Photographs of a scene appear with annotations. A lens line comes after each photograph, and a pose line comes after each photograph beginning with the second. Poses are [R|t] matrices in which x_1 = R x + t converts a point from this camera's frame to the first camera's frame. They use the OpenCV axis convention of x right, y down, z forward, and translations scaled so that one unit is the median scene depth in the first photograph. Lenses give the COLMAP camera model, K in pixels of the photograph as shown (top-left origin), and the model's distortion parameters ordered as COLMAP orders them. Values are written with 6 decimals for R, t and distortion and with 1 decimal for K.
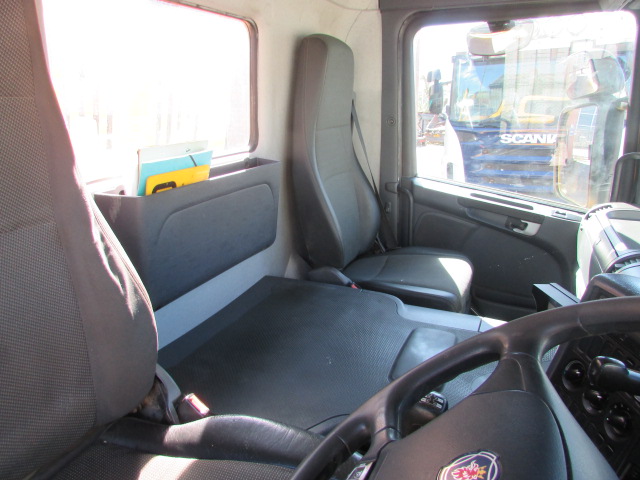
lens RADIAL K [[442.0, 0, 320.0], [0, 442.0, 240.0], [0, 0, 1]] dist [-0.031748, 0.000458]
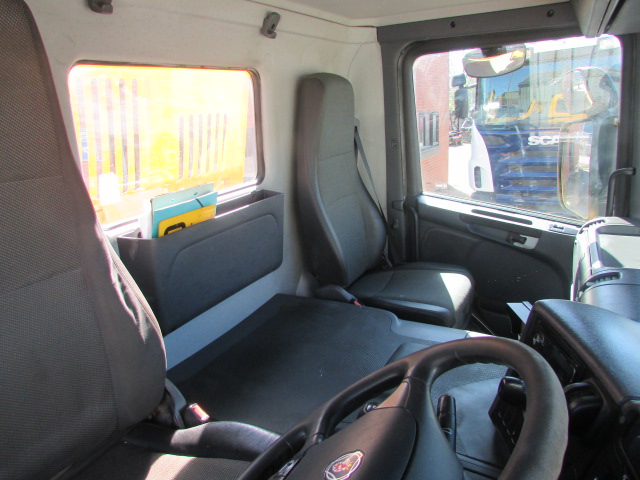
lens RADIAL K [[442.0, 0, 320.0], [0, 442.0, 240.0], [0, 0, 1]] dist [-0.031748, 0.000458]
pose [[0.996019, -0.027733, -0.084720, 0.084593], [0.026973, 0.999585, -0.010102, -0.040784], [0.084965, 0.007777, 0.996354, -0.092897]]
